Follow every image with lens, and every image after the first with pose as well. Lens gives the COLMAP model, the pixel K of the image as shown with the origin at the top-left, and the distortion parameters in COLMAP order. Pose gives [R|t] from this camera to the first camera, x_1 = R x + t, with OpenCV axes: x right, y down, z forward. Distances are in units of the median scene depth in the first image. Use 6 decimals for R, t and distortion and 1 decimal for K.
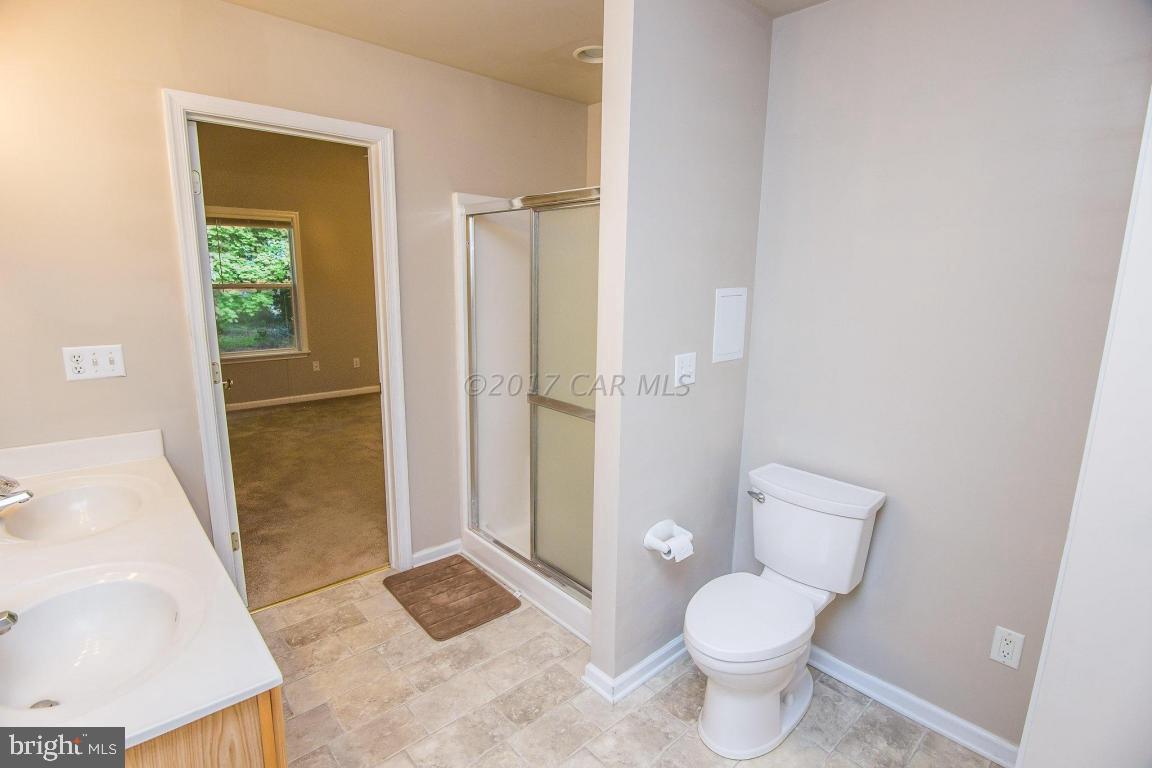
lens RADIAL K [[559.5, 0, 576.1], [0, 559.5, 385.6], [0, 0, 1]] dist [-0.013454, -0.001862]
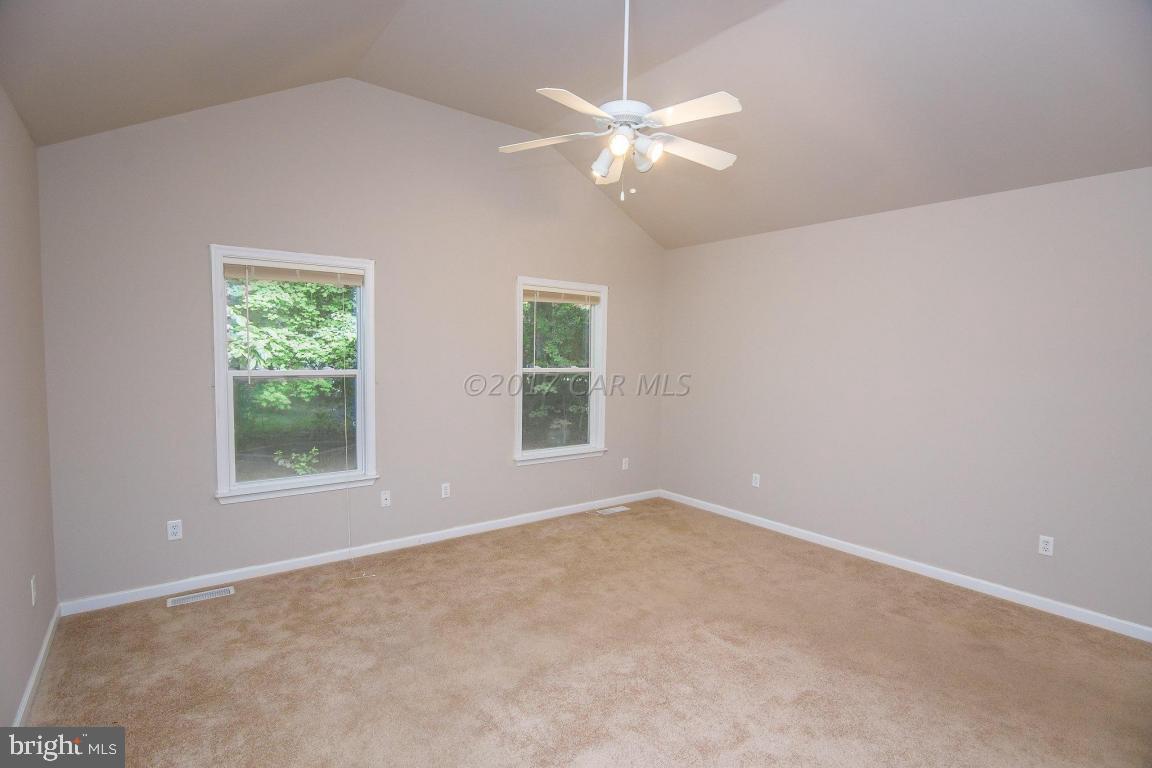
lens RADIAL K [[559.5, 0, 582.2], [0, 559.5, 380.2], [0, 0, 1]] dist [-0.013454, -0.001862]
pose [[0.996969, -0.000301, -0.077798, -0.103923], [-0.010703, 0.989953, -0.140989, -0.043335], [0.077059, 0.141395, 0.986950, 0.199068]]
